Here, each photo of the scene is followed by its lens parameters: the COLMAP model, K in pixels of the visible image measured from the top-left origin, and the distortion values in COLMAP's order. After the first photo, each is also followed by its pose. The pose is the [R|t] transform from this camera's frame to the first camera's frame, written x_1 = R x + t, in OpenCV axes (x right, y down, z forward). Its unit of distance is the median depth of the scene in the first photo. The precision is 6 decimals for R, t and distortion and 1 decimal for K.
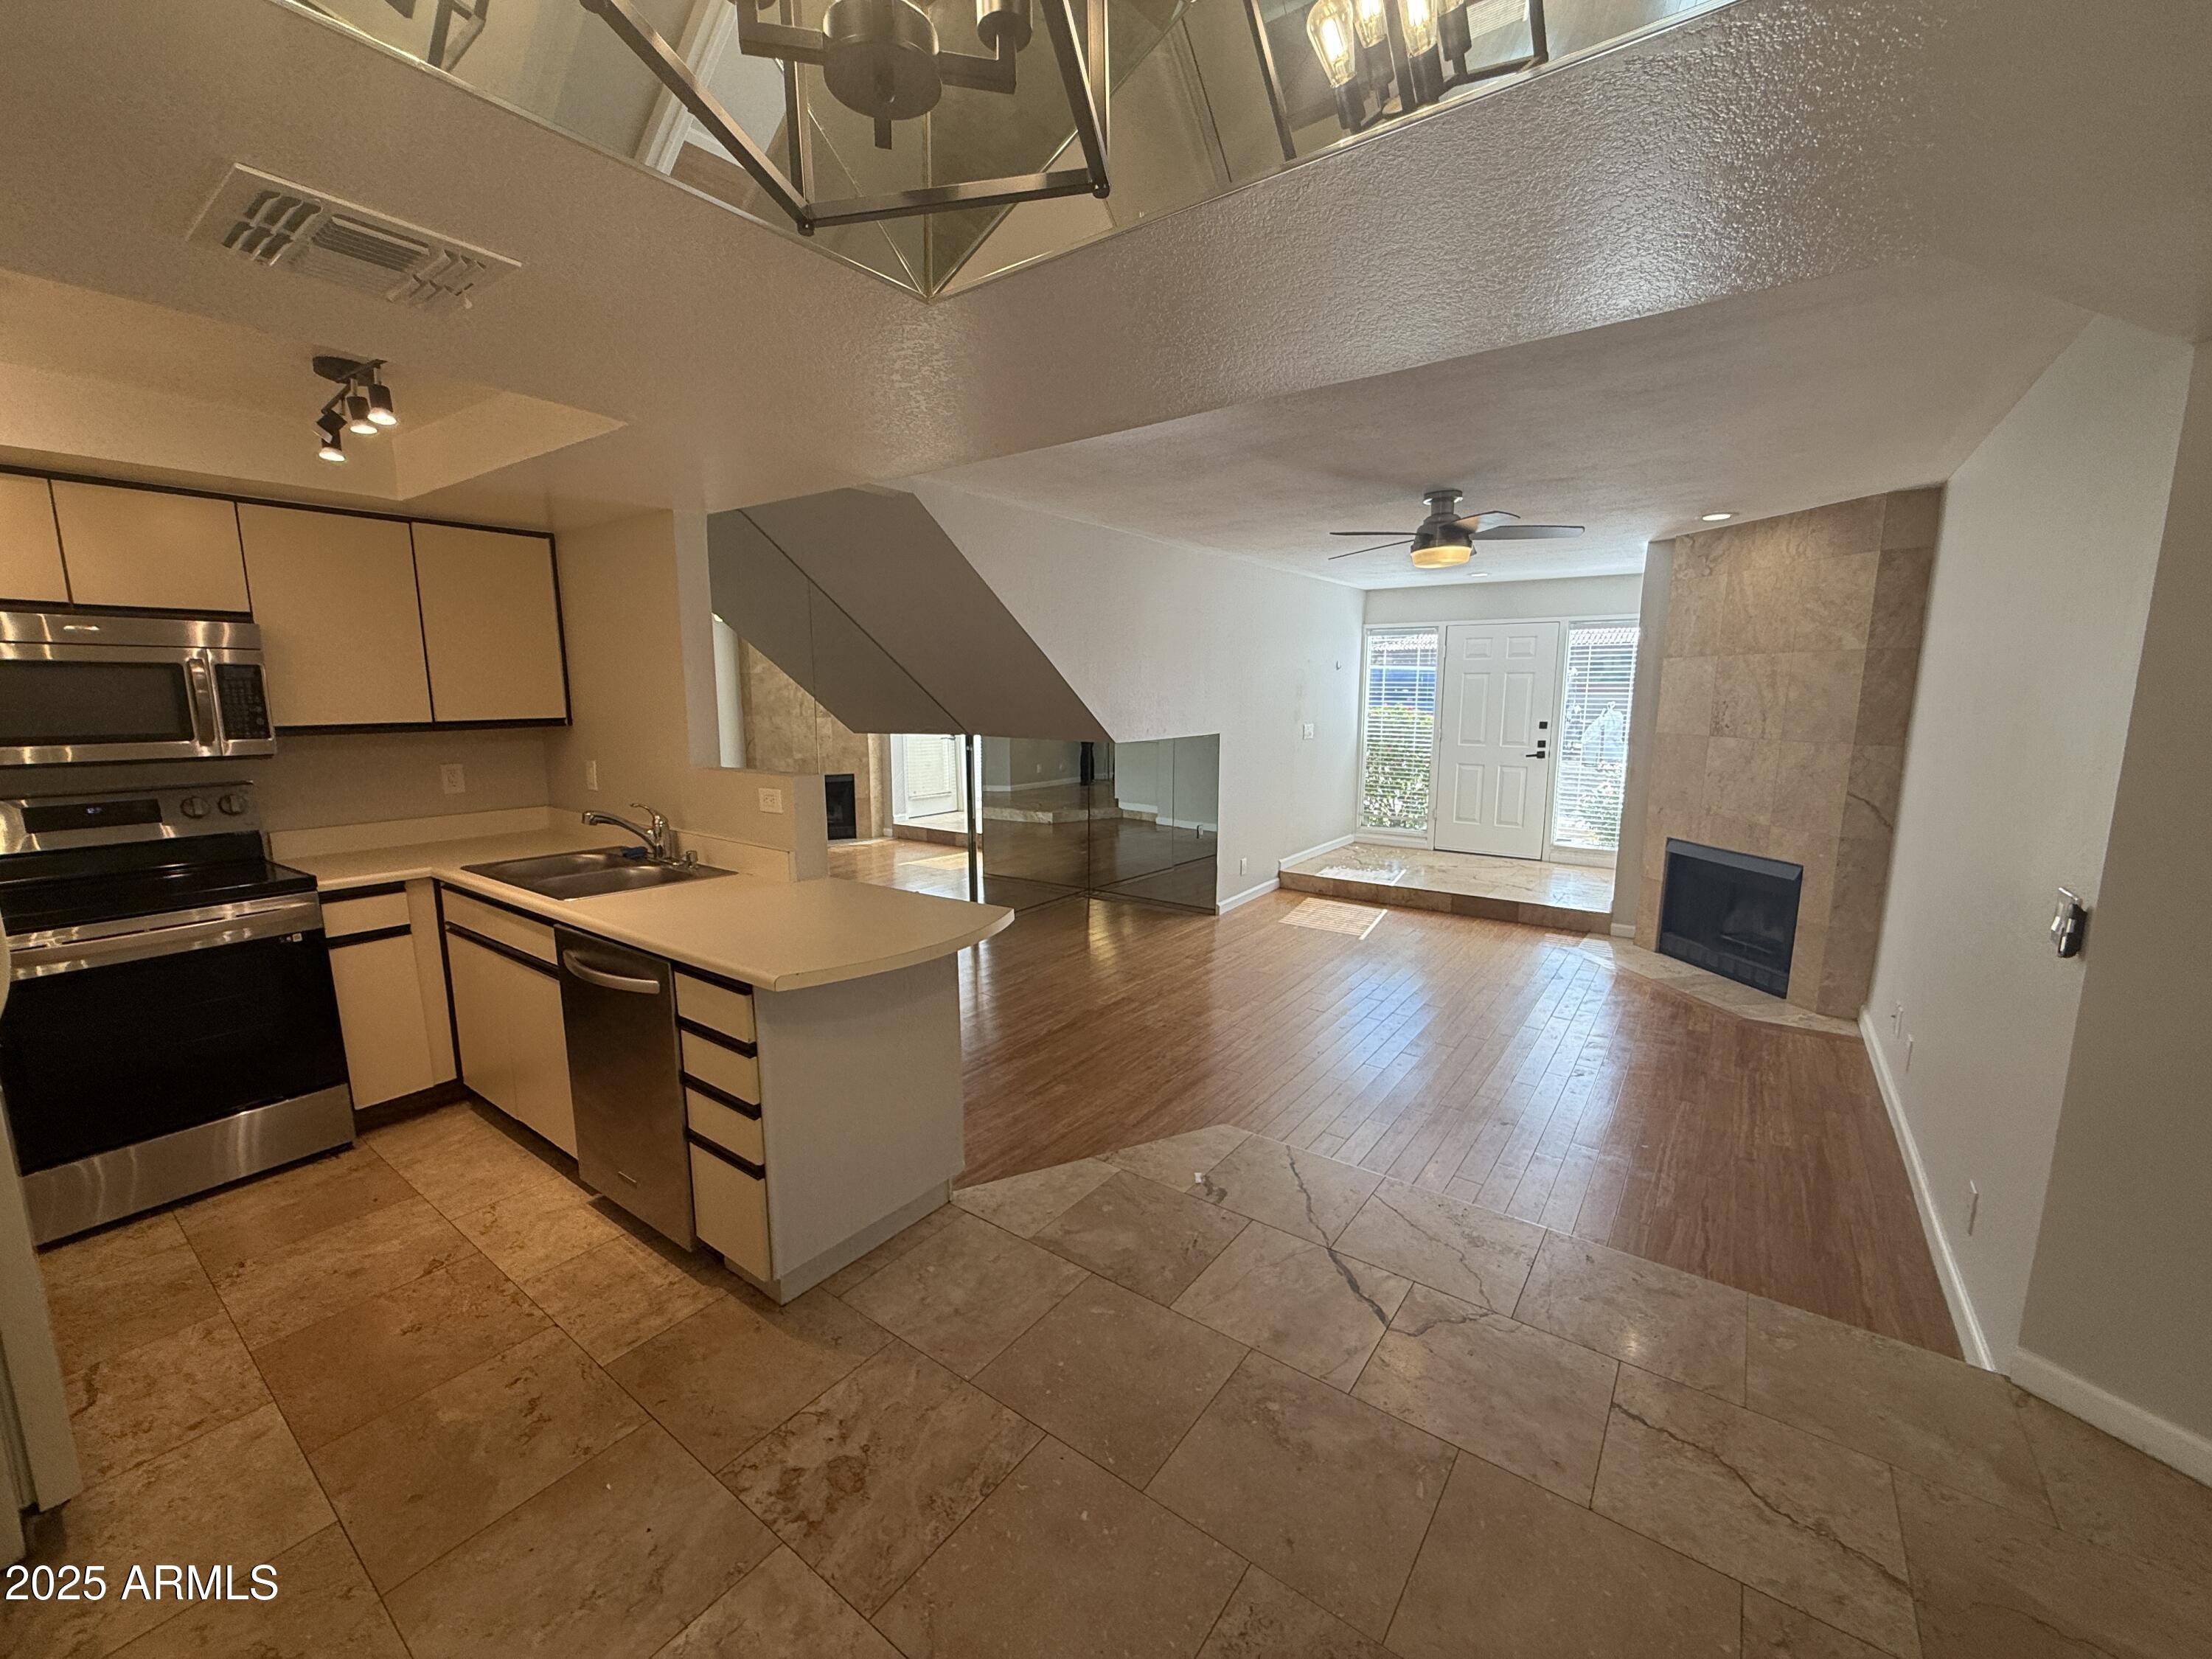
lens RADIAL K [[878.9, 0, 1101.5], [0, 878.9, 830.5], [0, 0, 1]] dist [-0.001169, -0.000226]
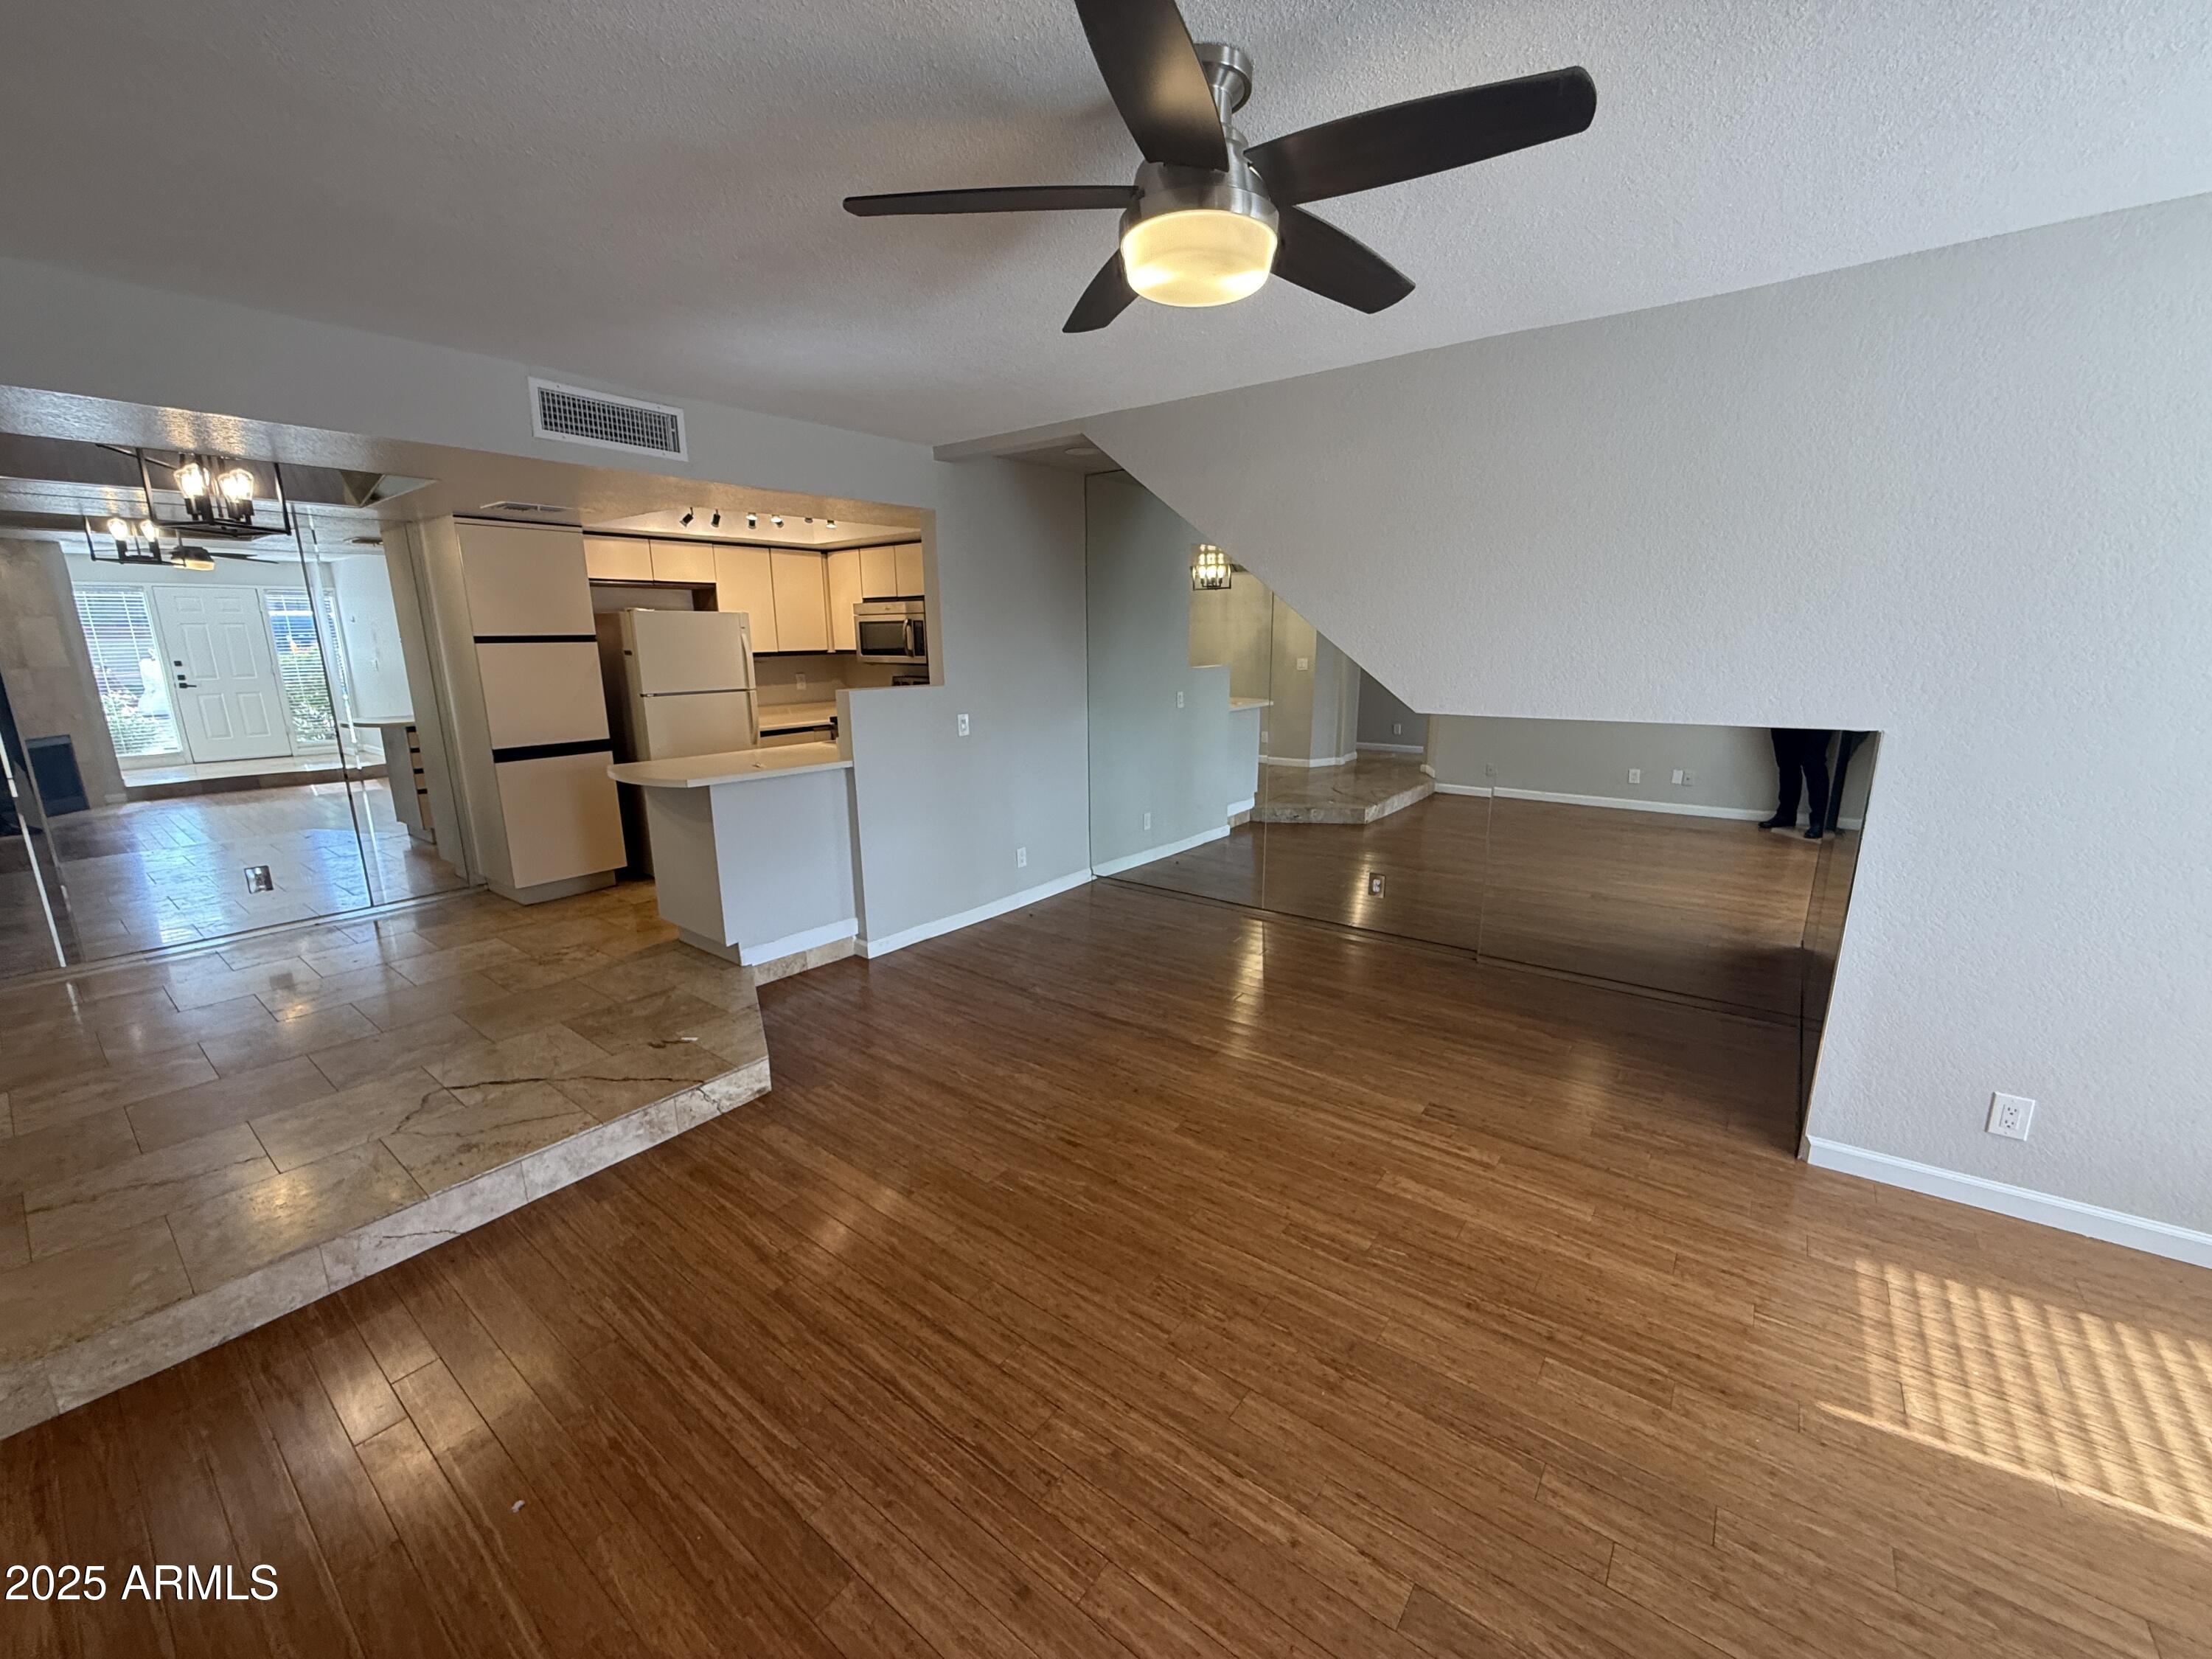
lens RADIAL K [[878.9, 0, 1101.5], [0, 878.9, 830.5], [0, 0, 1]] dist [-0.001169, -0.000226]
pose [[-0.026079, 0.220899, -0.974948, 0.768019], [-0.146065, 0.963971, 0.222319, -0.150318], [0.988931, 0.148203, 0.007126, 0.951482]]
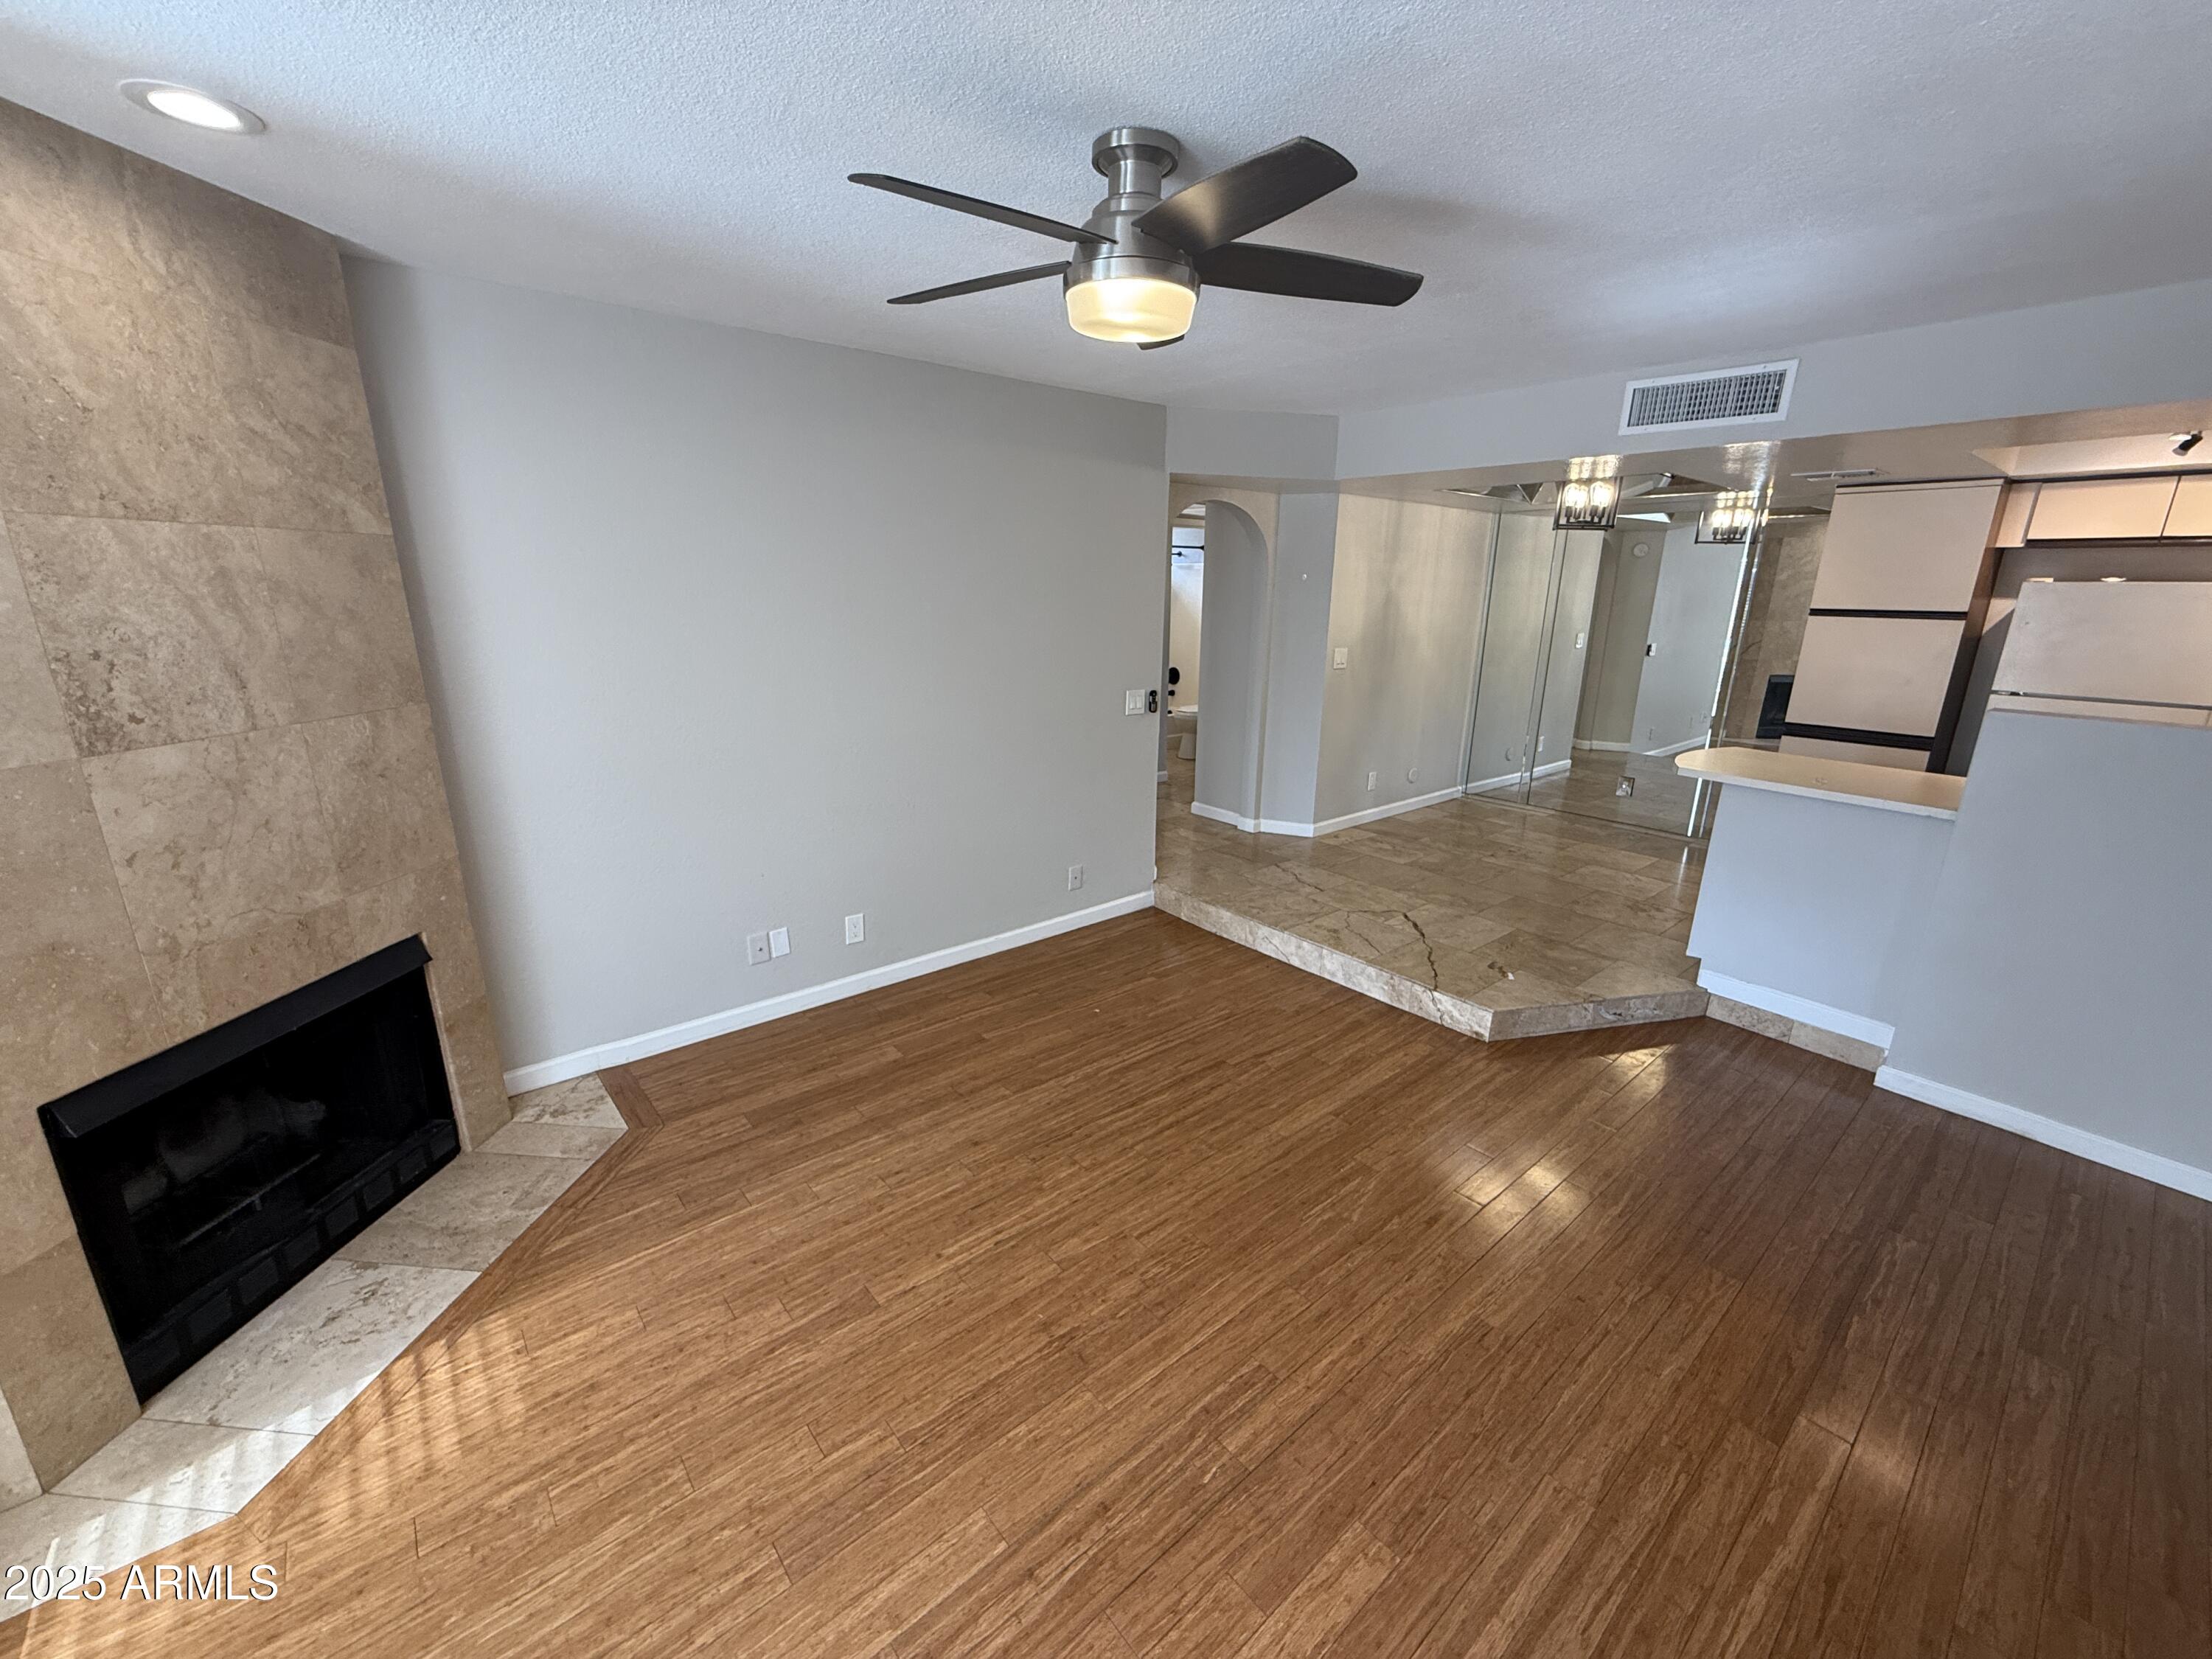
lens RADIAL K [[882.1, 0, 1101.1], [0, 882.1, 828.1], [0, 0, 1]] dist [0.000188, 0.000284]
pose [[-0.970278, -0.074437, 0.230261, 0.270062], [0.027449, 0.911522, 0.410335, -0.248322], [-0.240432, 0.404460, -0.882386, 1.426261]]
